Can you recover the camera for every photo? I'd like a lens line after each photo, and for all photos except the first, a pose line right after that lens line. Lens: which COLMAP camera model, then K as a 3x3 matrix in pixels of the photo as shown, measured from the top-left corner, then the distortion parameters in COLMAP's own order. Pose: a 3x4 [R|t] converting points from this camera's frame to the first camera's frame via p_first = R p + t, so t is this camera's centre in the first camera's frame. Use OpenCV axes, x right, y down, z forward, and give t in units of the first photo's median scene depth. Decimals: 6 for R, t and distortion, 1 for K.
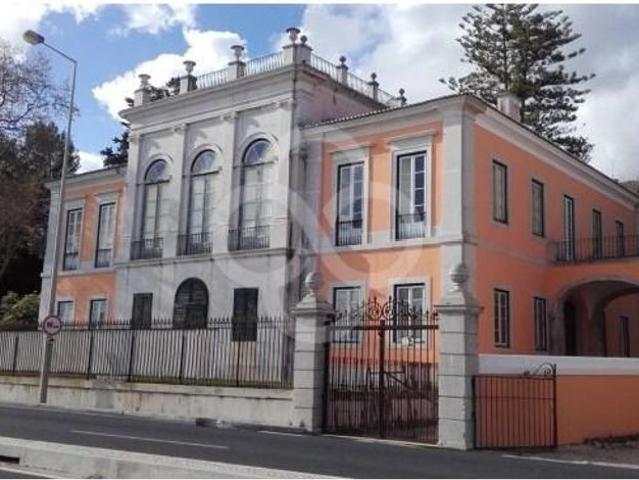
lens RADIAL K [[796.5, 0, 319.5], [0, 796.5, 240.0], [0, 0, 1]] dist [-0.005767, -0.010855]
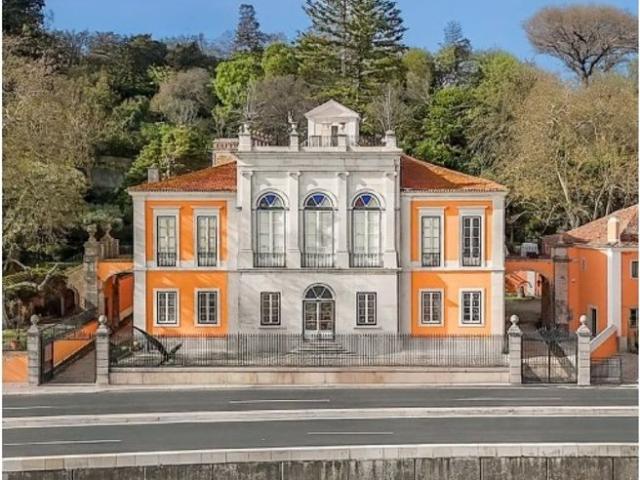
lens RADIAL K [[417.3, 0, 320.0], [0, 417.3, 240.0], [0, 0, 1]] dist [-0.000270, -0.000092]
pose [[0.774182, 0.120191, 0.621447, -0.676704], [-0.068802, 0.991968, -0.106140, 0.056172], [-0.629212, 0.039414, 0.776233, 0.481106]]
